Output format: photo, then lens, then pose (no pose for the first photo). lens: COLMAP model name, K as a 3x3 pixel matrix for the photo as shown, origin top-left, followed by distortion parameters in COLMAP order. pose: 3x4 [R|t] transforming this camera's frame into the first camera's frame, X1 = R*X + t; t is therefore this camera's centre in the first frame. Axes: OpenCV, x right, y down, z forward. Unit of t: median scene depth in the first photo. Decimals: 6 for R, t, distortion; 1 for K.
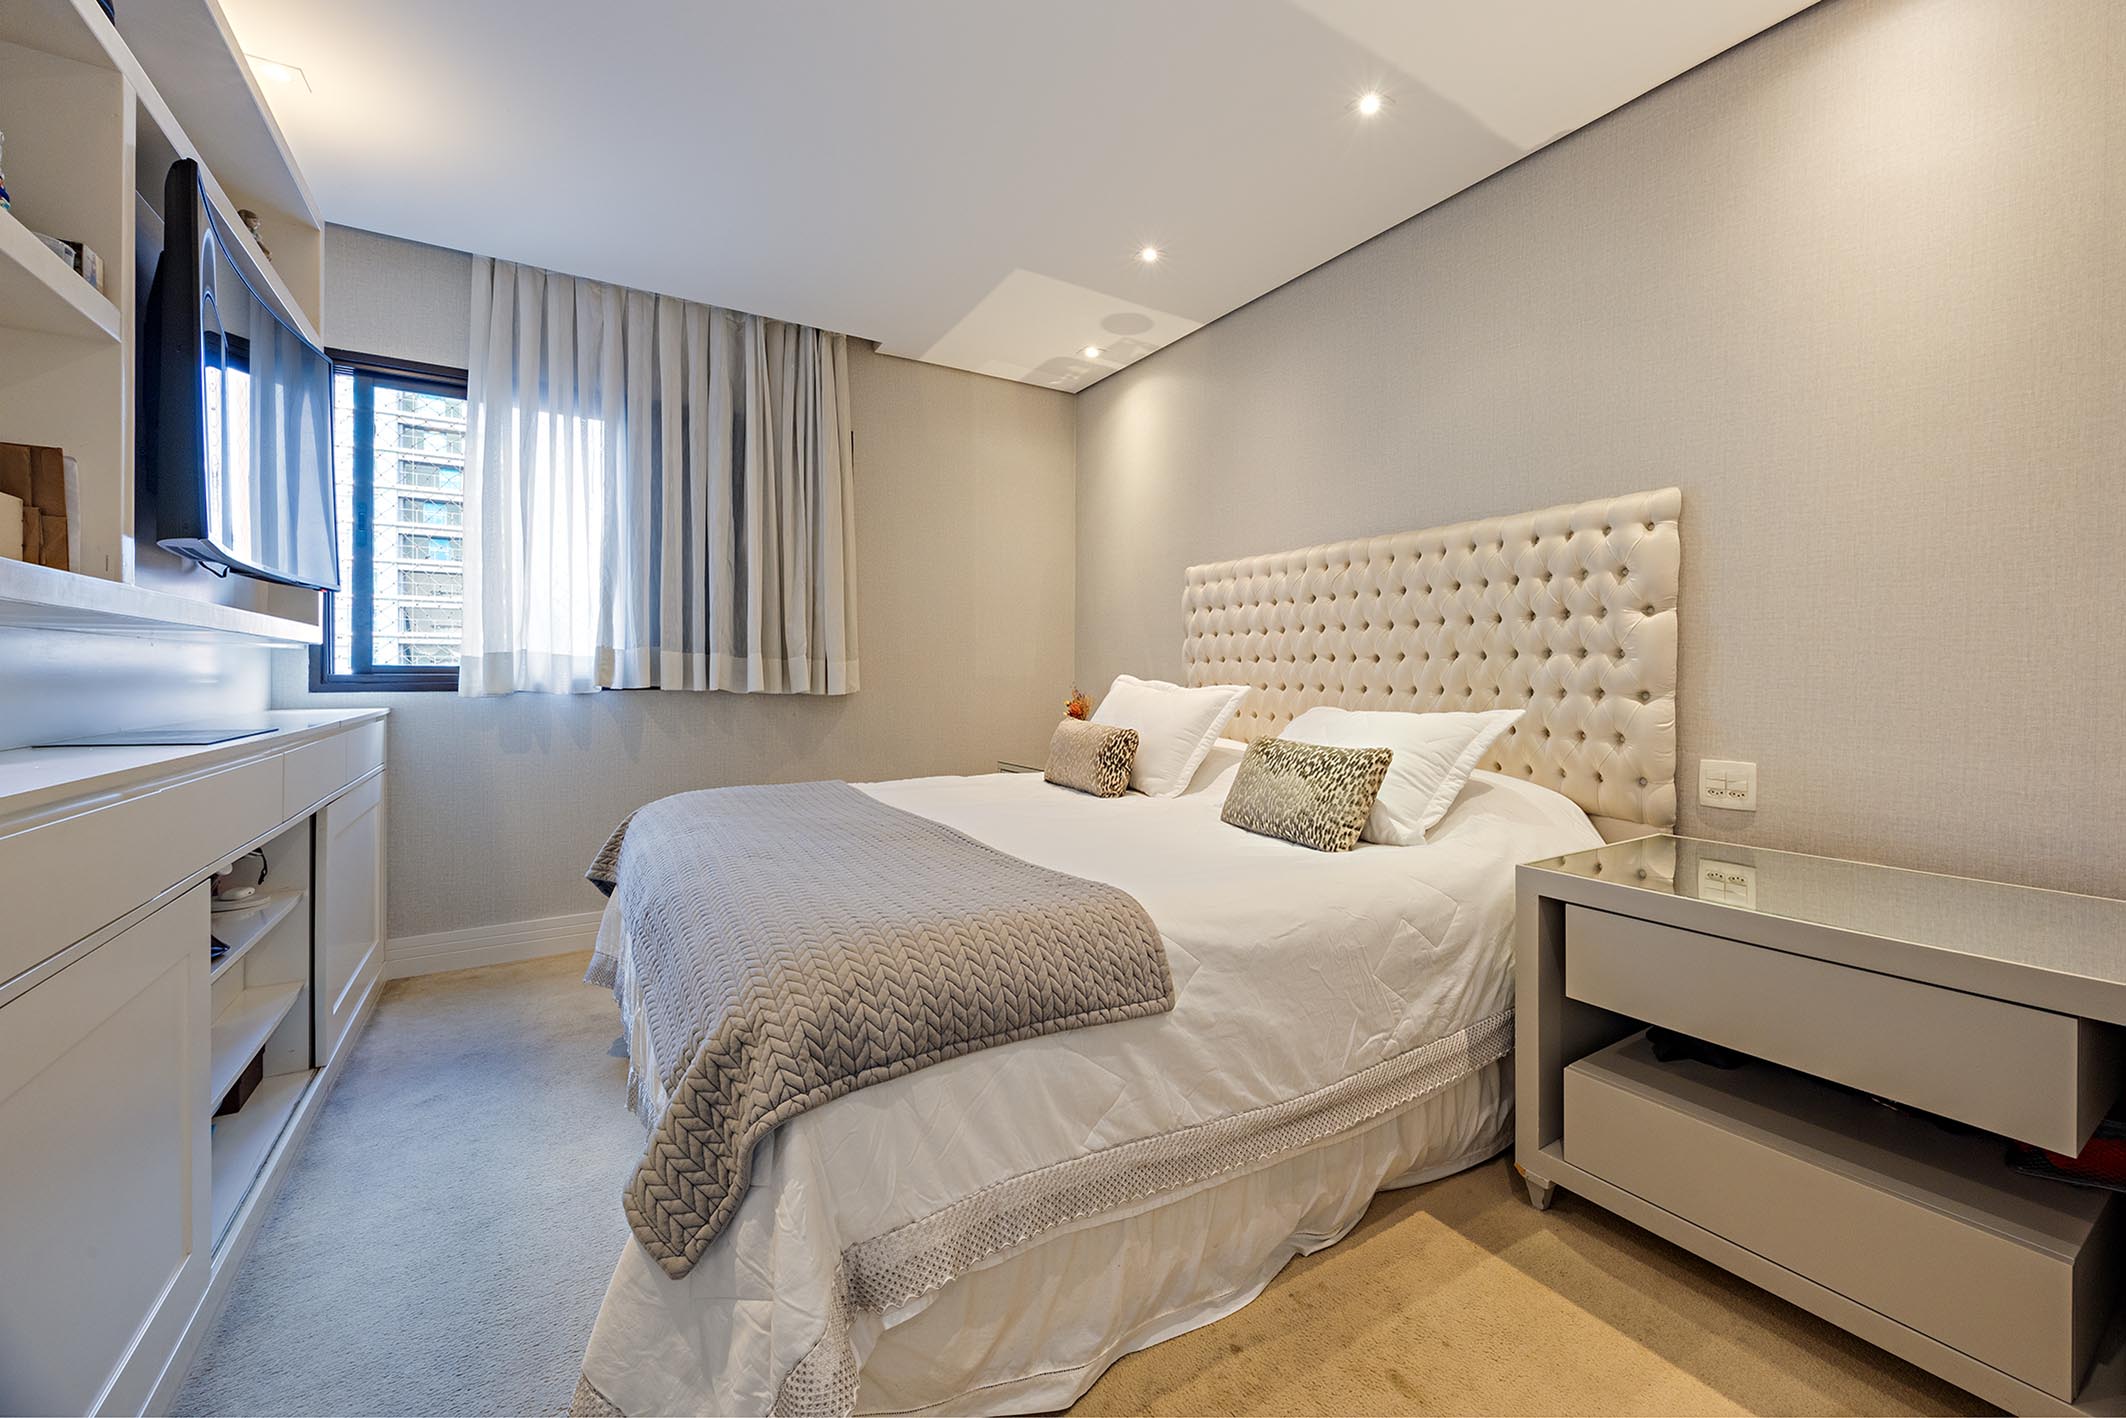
lens RADIAL K [[821.6, 0, 1052.6], [0, 821.6, 696.9], [0, 0, 1]] dist [-0.000313, -0.000158]
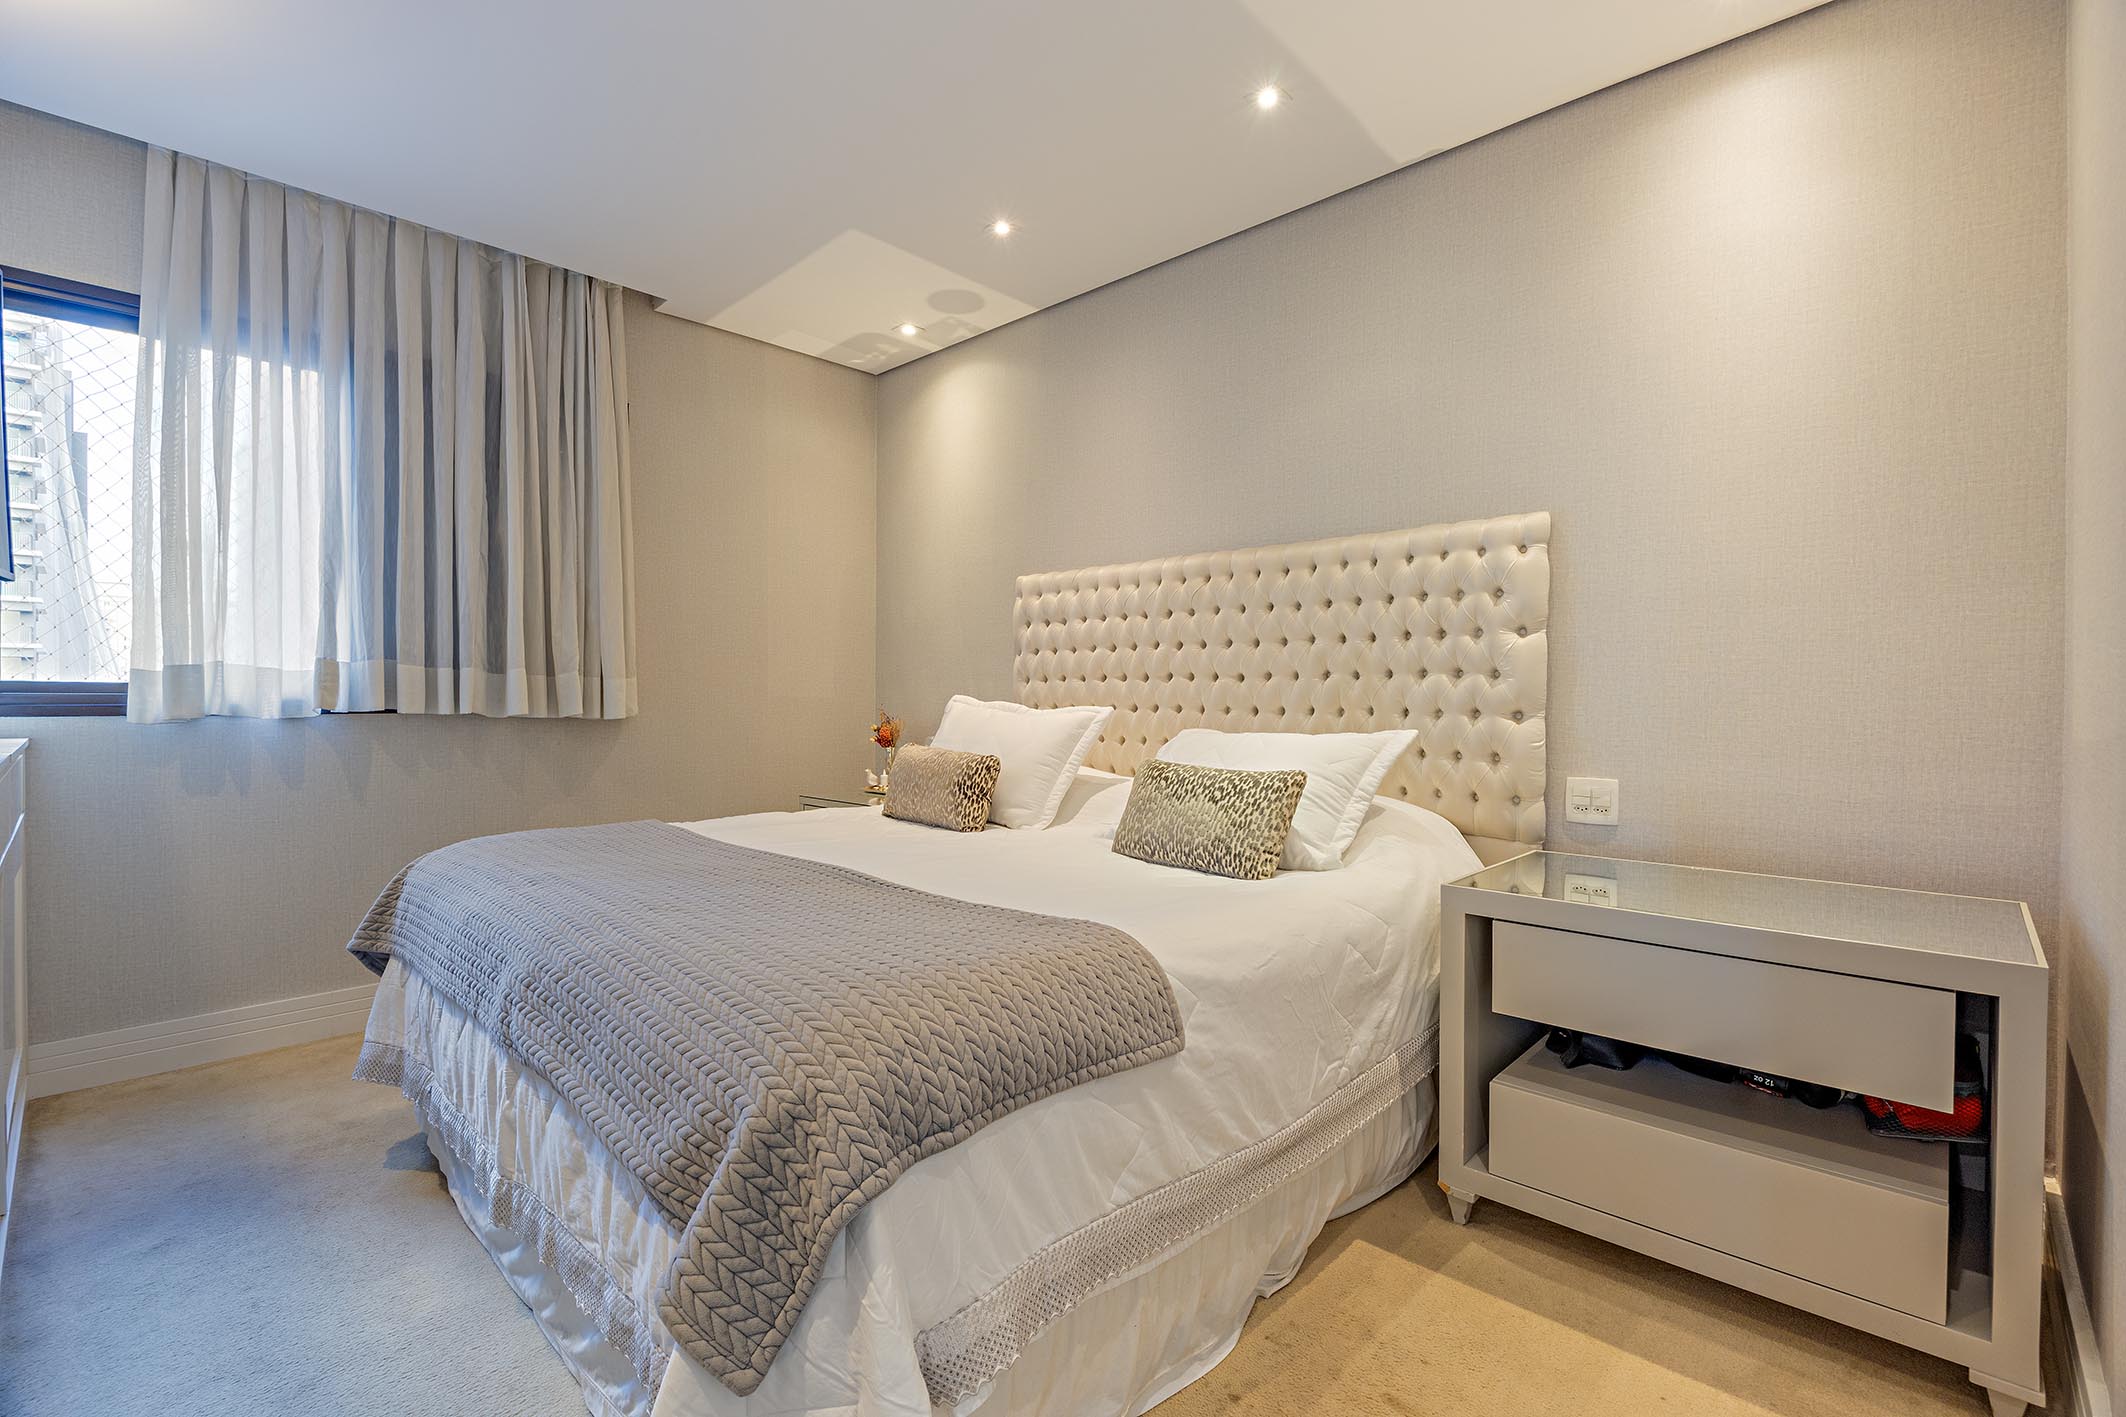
lens RADIAL K [[936.5, 0, 957.2], [0, 936.5, 727.9], [0, 0, 1]] dist [-0.010209, -0.000323]
pose [[0.980392, -0.005772, 0.196971, -0.175658], [0.004501, 0.999966, 0.006902, 0.002809], [-0.197004, -0.005880, 0.980385, 0.003407]]
